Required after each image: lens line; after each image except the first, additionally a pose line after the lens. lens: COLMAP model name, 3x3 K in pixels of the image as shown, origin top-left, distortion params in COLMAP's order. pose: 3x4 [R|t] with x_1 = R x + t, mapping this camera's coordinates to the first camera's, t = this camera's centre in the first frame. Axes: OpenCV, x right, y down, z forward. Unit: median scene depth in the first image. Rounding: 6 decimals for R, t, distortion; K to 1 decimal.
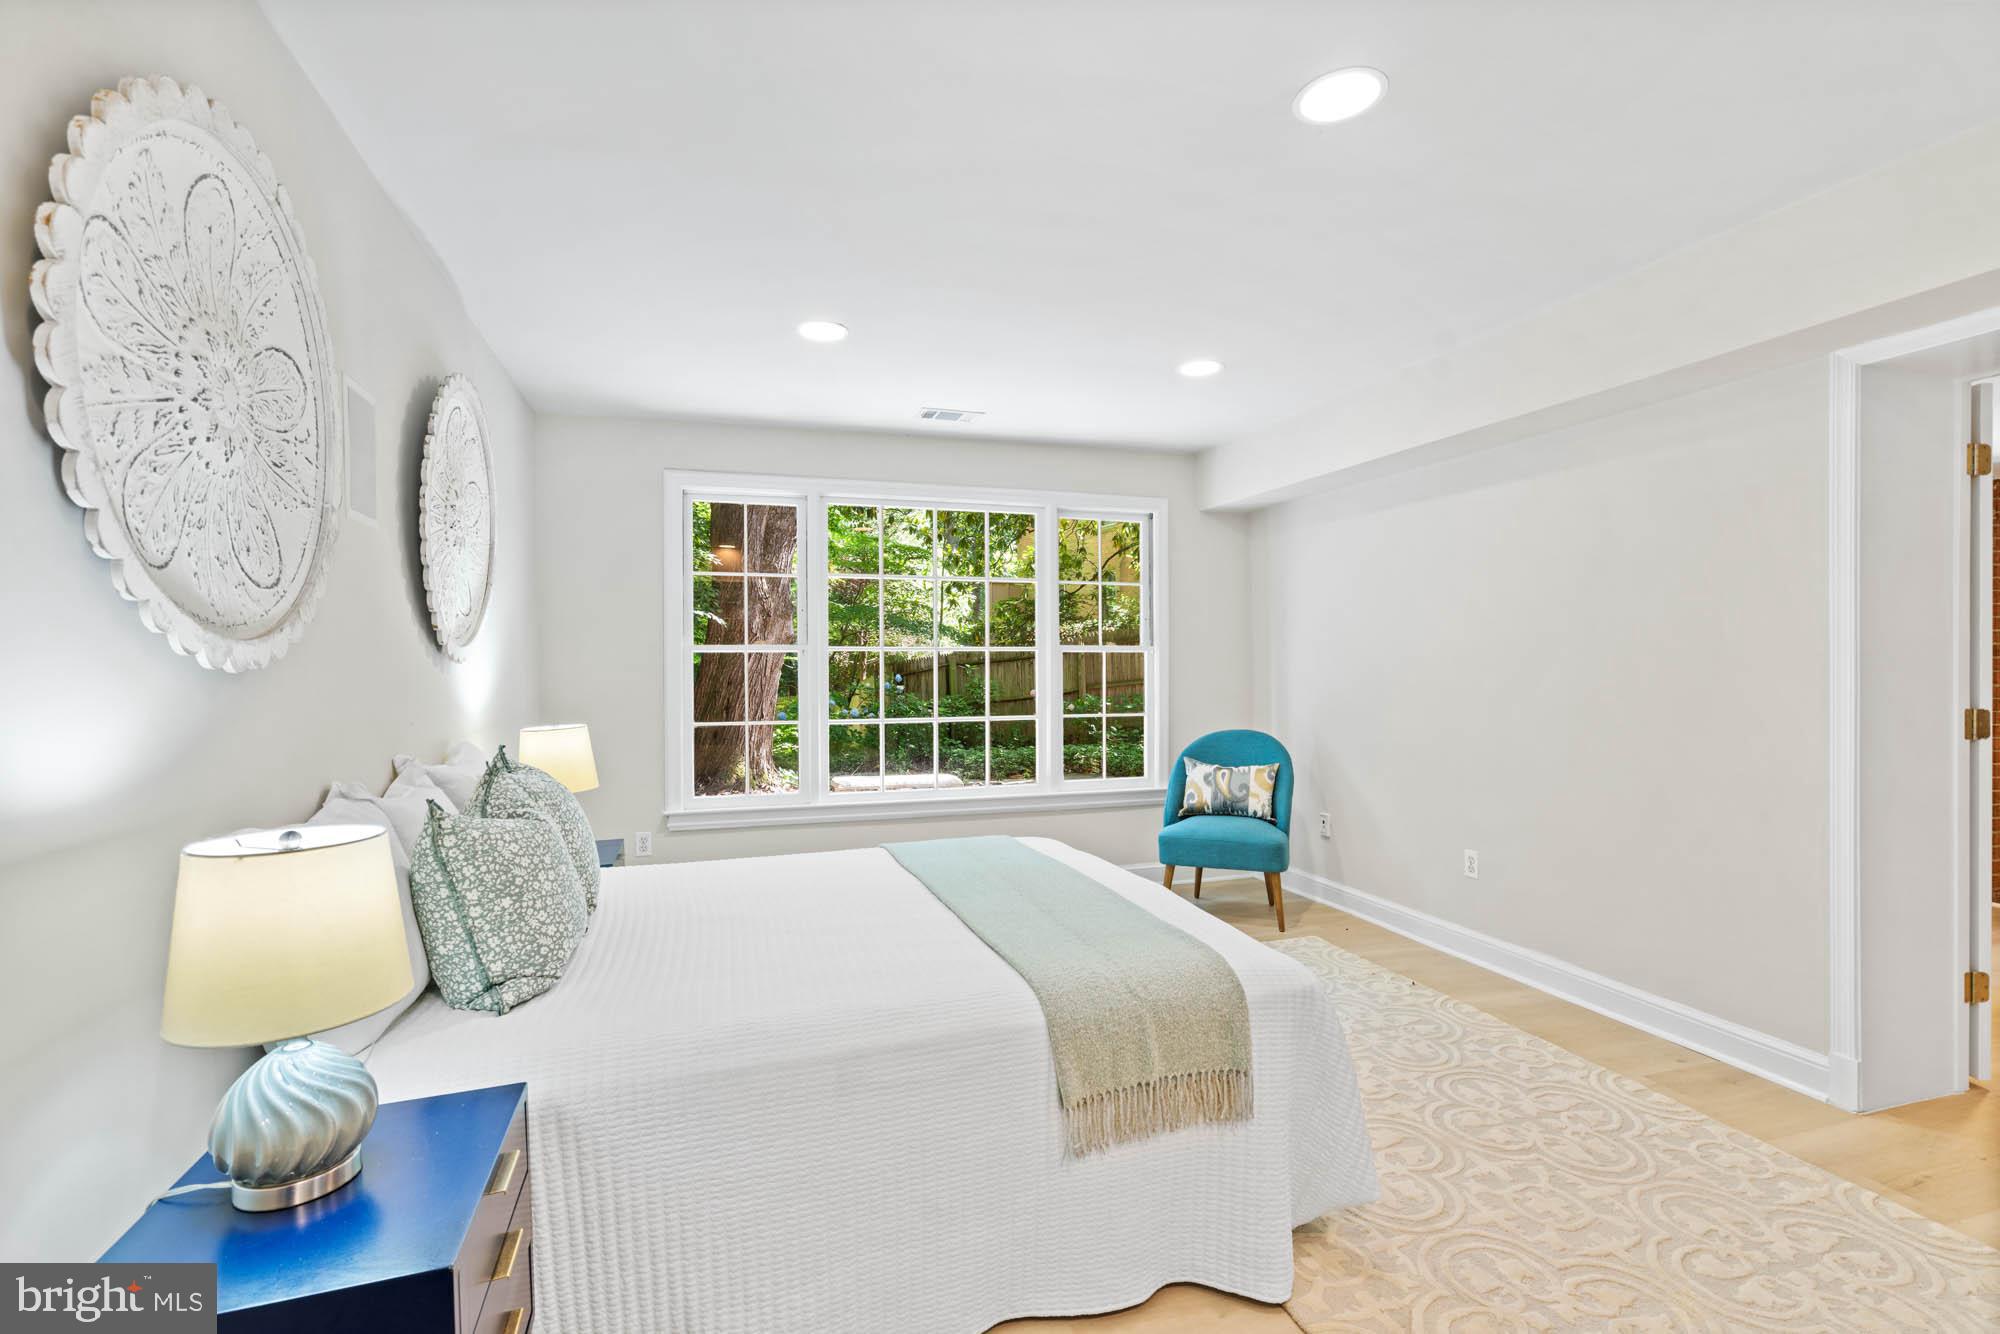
lens RADIAL K [[899.9, 0, 983.0], [0, 899.9, 668.5], [0, 0, 1]] dist [-0.010373, 0.005175]
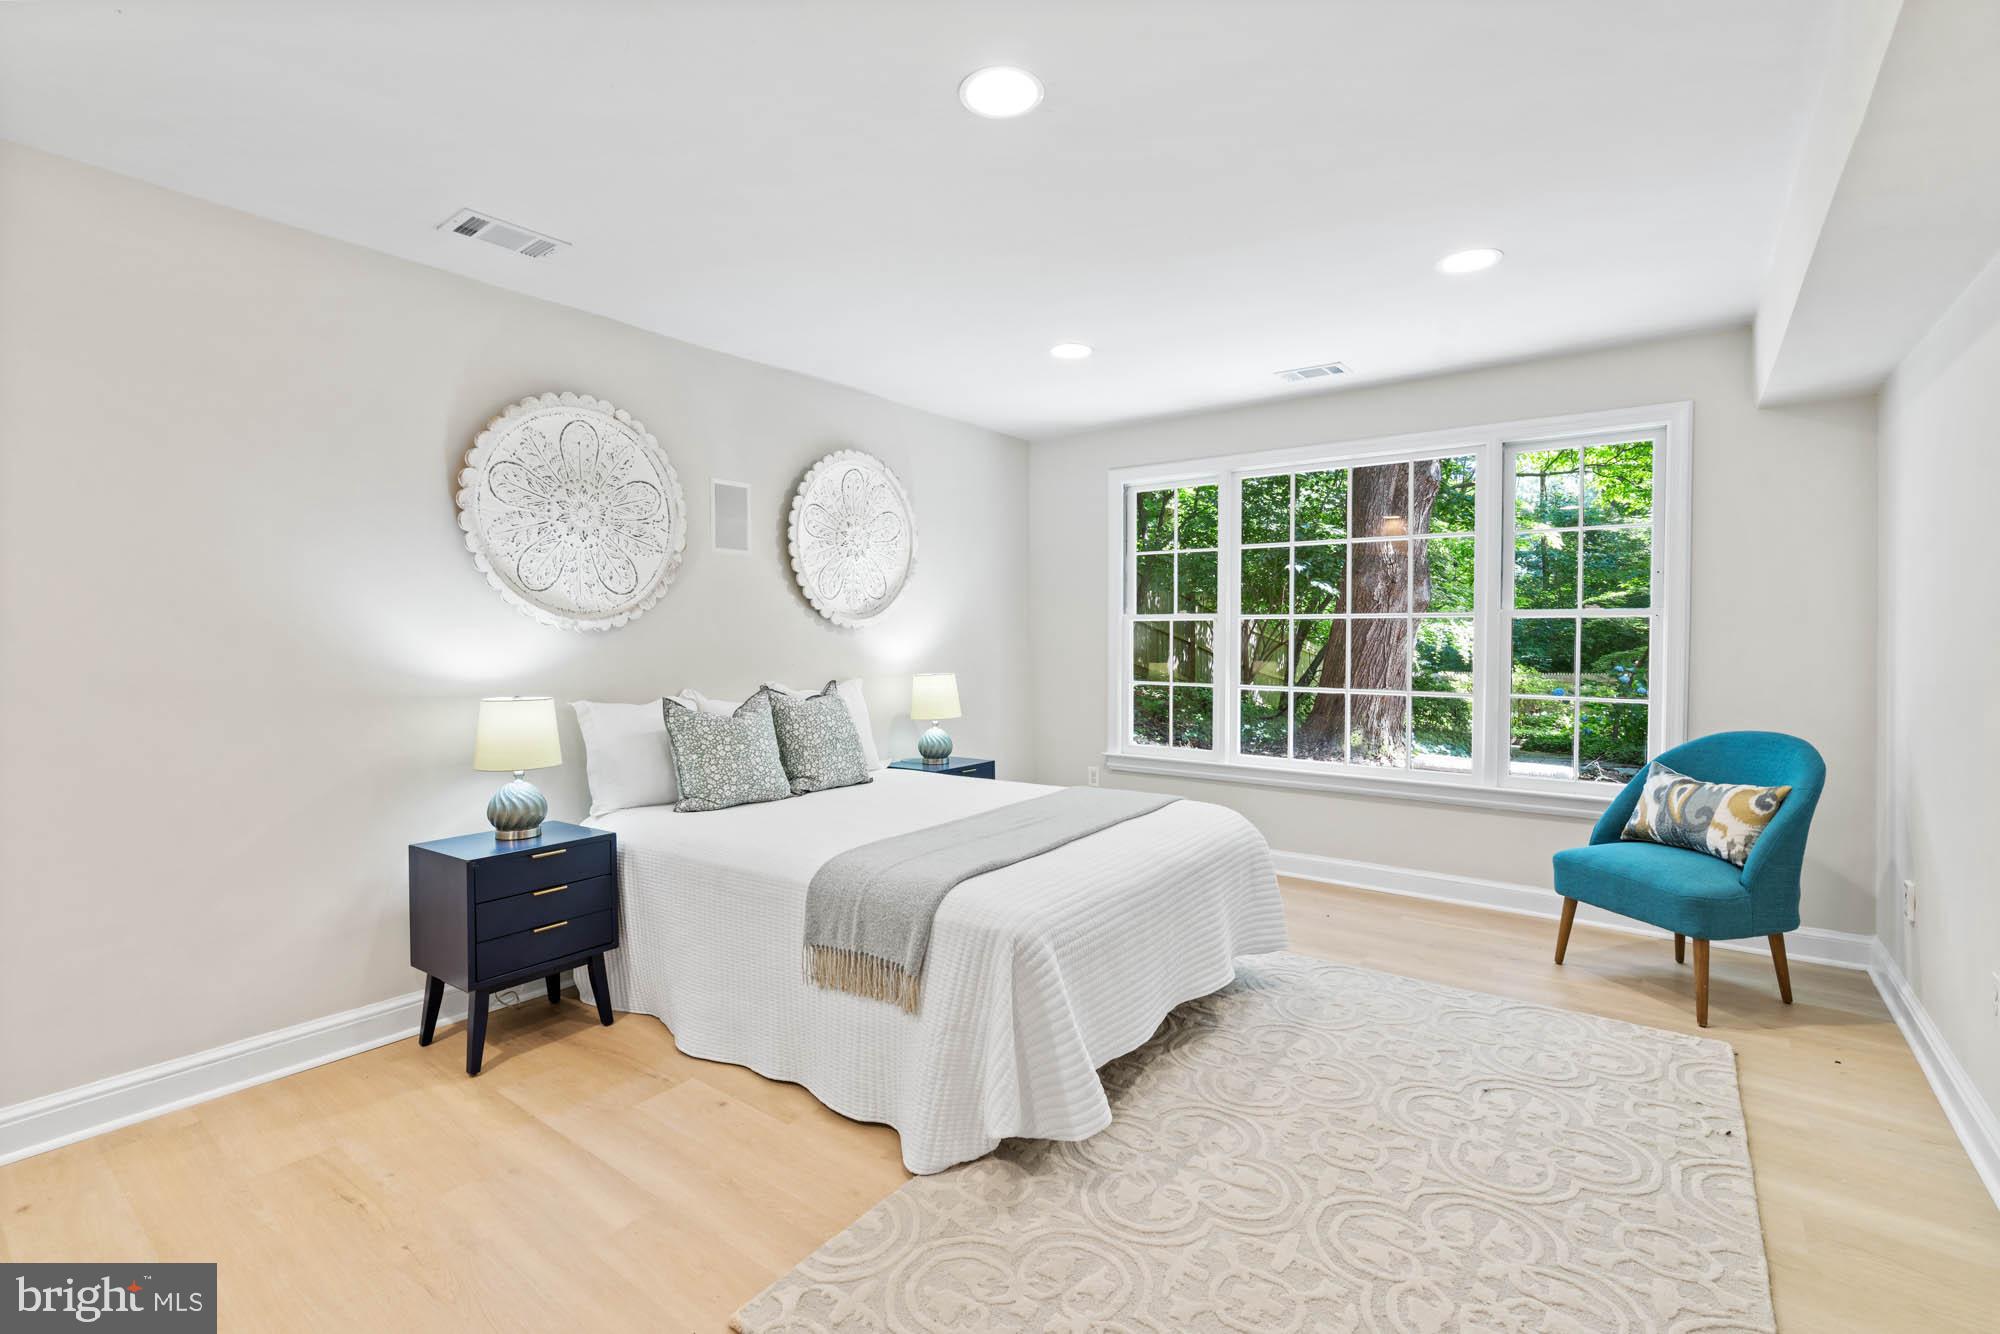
lens RADIAL K [[899.9, 0, 986.9], [0, 899.9, 648.8], [0, 0, 1]] dist [-0.010373, 0.005175]
pose [[0.587769, 0.019191, -0.808801, 0.548134], [-0.007824, 0.999807, 0.018038, -0.001723], [0.808991, -0.004274, 0.587805, 0.159131]]
